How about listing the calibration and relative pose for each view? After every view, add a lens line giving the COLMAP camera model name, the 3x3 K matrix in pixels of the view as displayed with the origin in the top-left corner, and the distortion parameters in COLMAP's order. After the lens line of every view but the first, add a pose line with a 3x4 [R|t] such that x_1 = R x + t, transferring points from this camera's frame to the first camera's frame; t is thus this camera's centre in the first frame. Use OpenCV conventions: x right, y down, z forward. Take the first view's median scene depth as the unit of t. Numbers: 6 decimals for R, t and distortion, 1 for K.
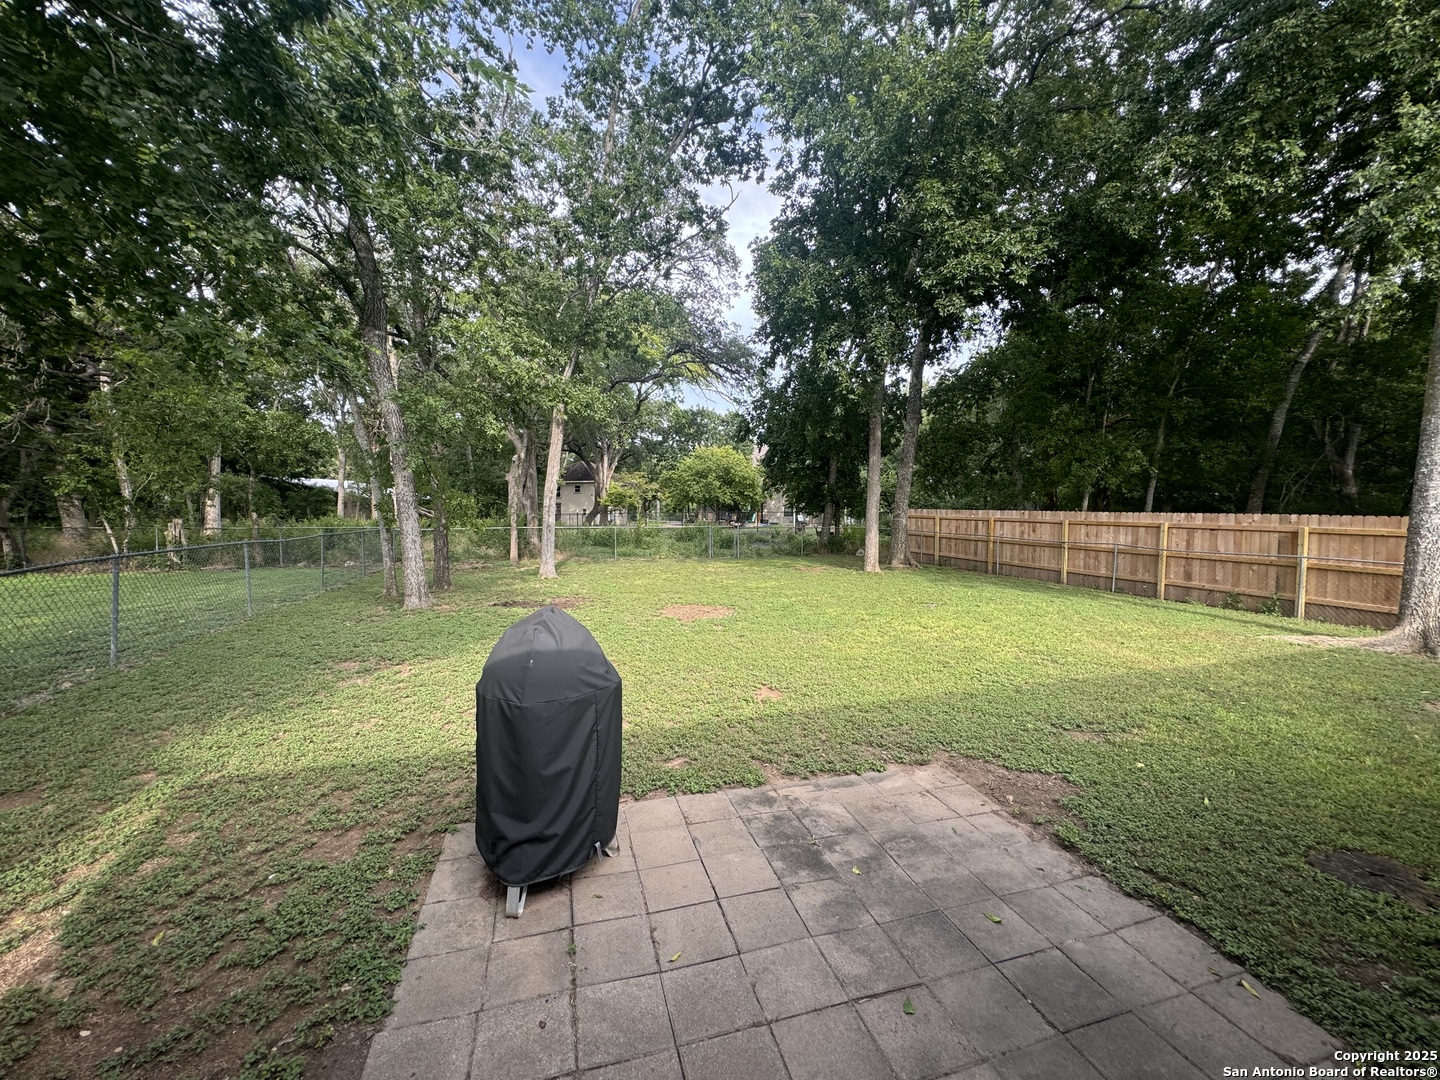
lens RADIAL K [[577.7, 0, 714.2], [0, 577.7, 541.5], [0, 0, 1]] dist [-0.000417, -0.000629]
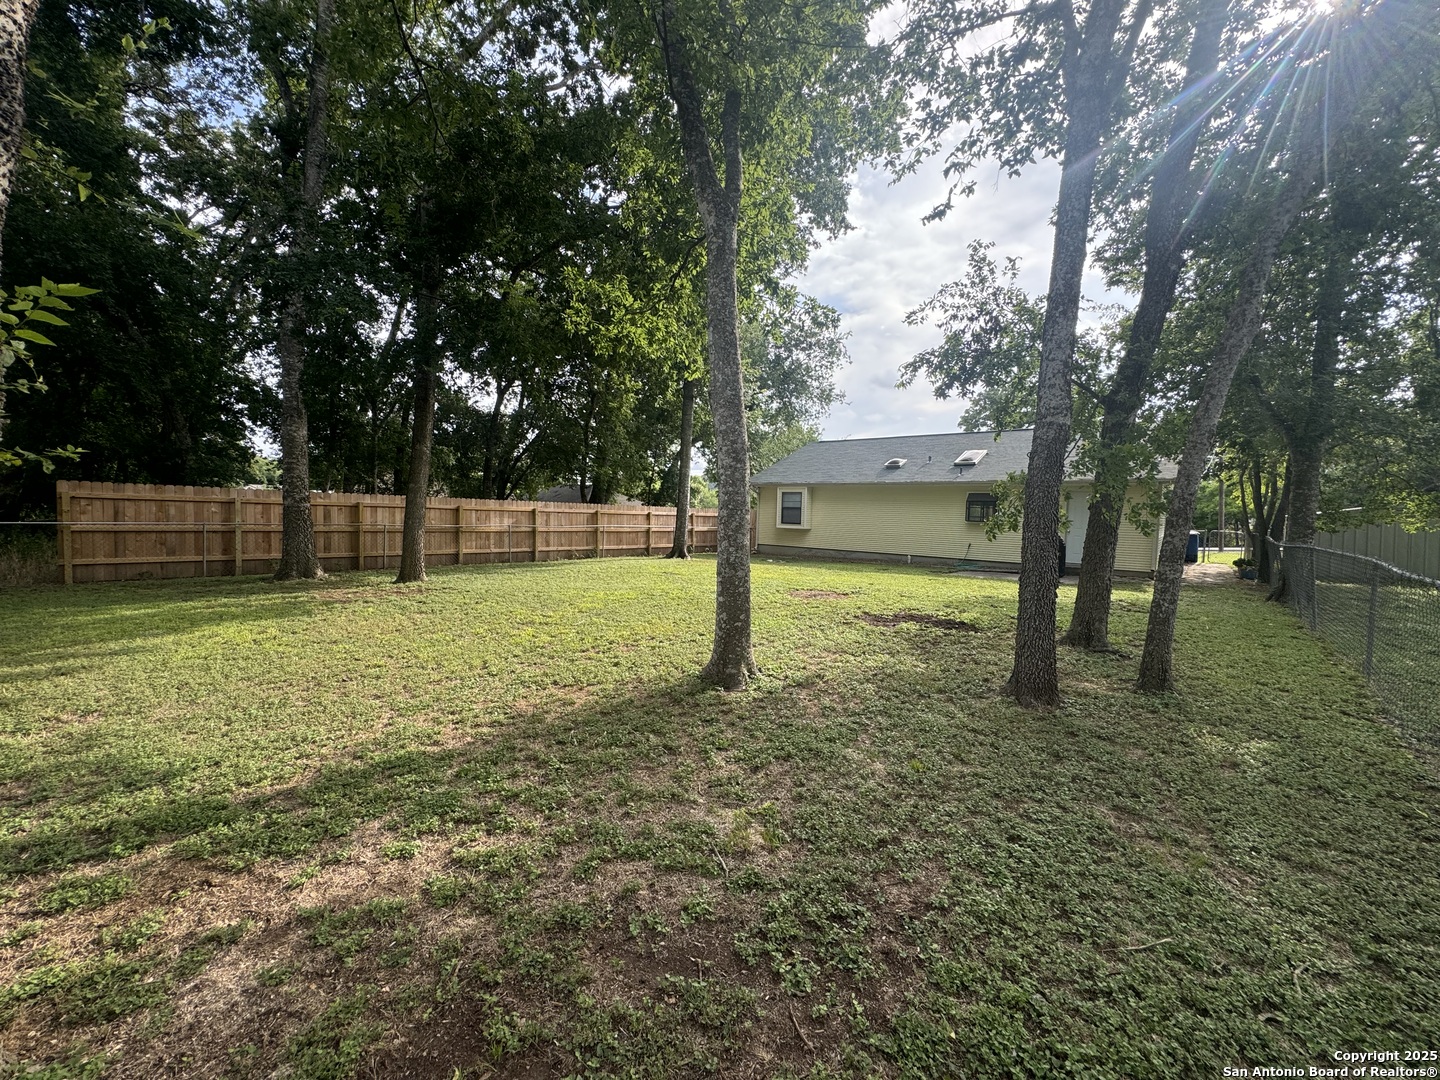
lens RADIAL K [[577.7, 0, 713.2], [0, 577.7, 532.7], [0, 0, 1]] dist [-0.000417, -0.000629]
pose [[-0.538792, -0.050775, 0.840907, -0.949511], [0.014704, 0.997463, 0.069650, -0.094911], [-0.842311, 0.049892, -0.536678, 1.992849]]
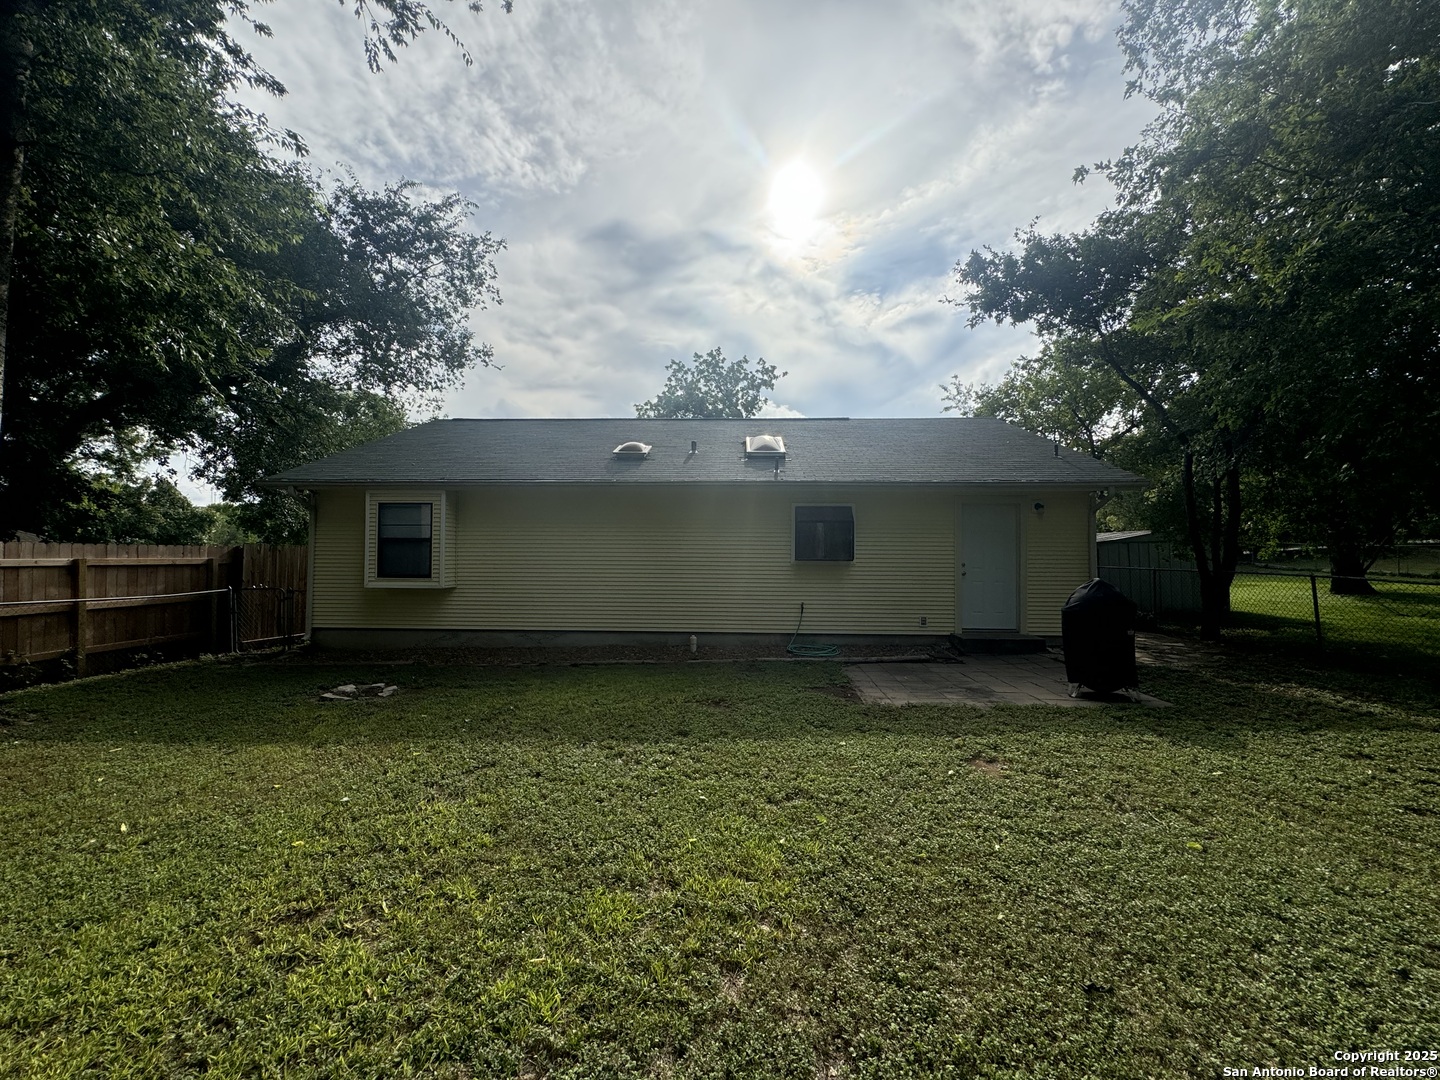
lens RADIAL K [[577.7, 0, 718.8], [0, 577.7, 546.3], [0, 0, 1]] dist [-0.000417, -0.000629]
pose [[-0.945661, 0.003729, 0.325133, 0.095679], [0.014764, 0.999395, 0.031480, -0.035818], [-0.324819, 0.034570, -0.945144, 1.171073]]
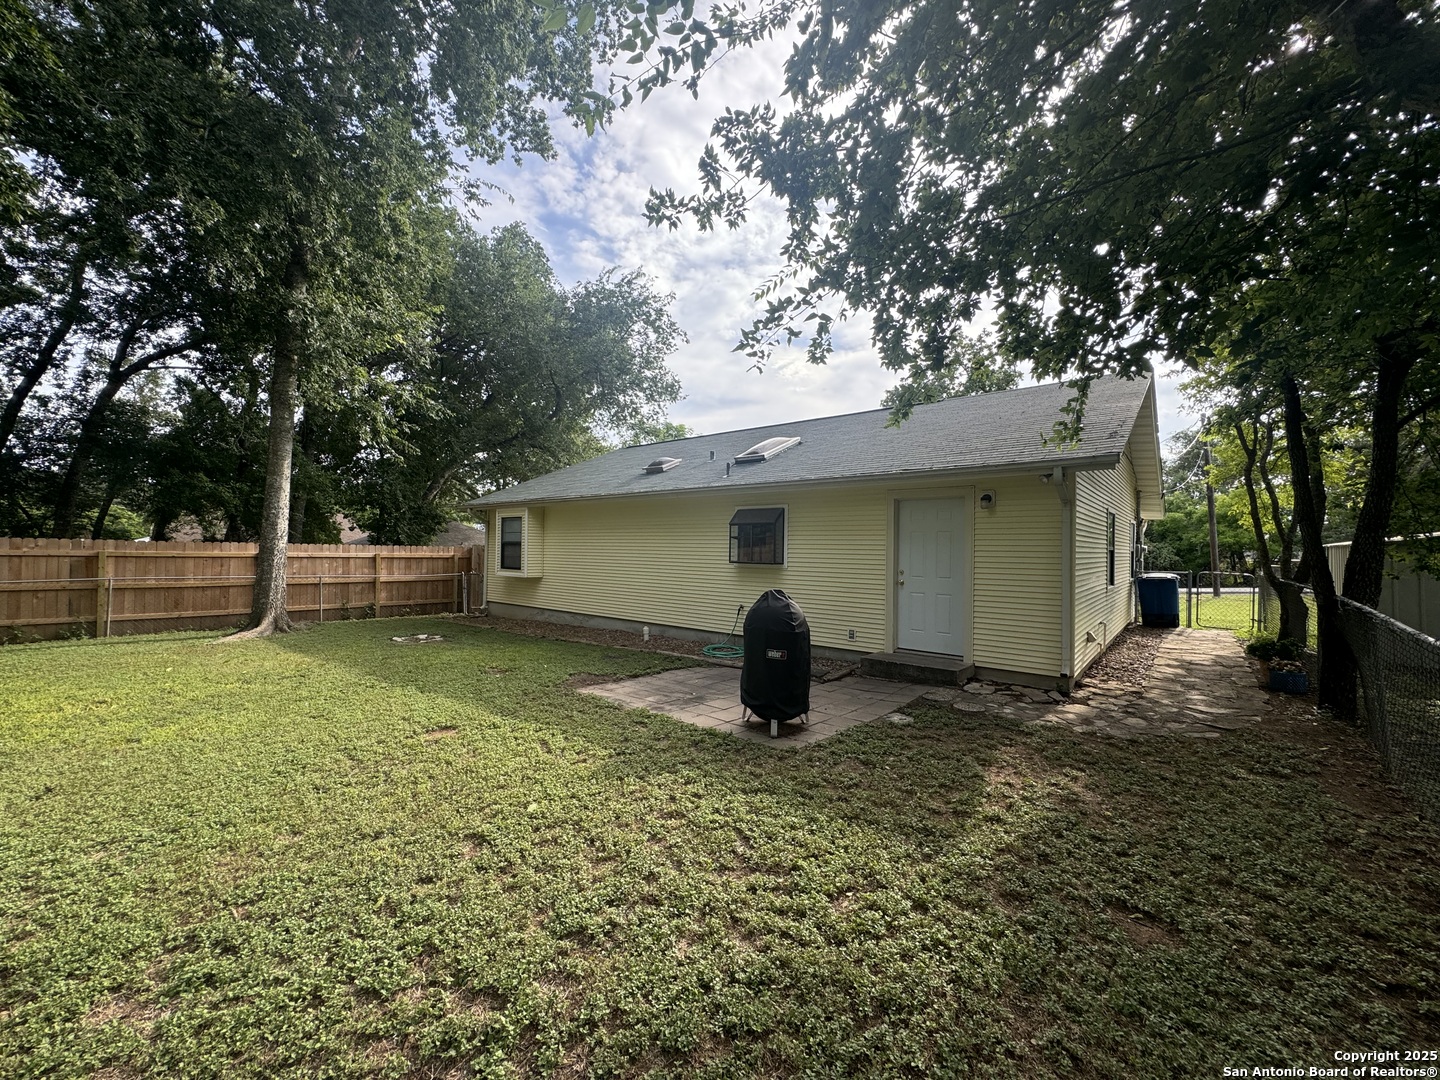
lens RADIAL K [[577.7, 0, 721.7], [0, 577.7, 543.0], [0, 0, 1]] dist [-0.000417, -0.000629]
pose [[-0.549282, 0.005420, 0.835620, -0.598163], [0.028851, 0.999506, 0.012482, -0.025148], [-0.835139, 0.030965, -0.549167, 0.724500]]
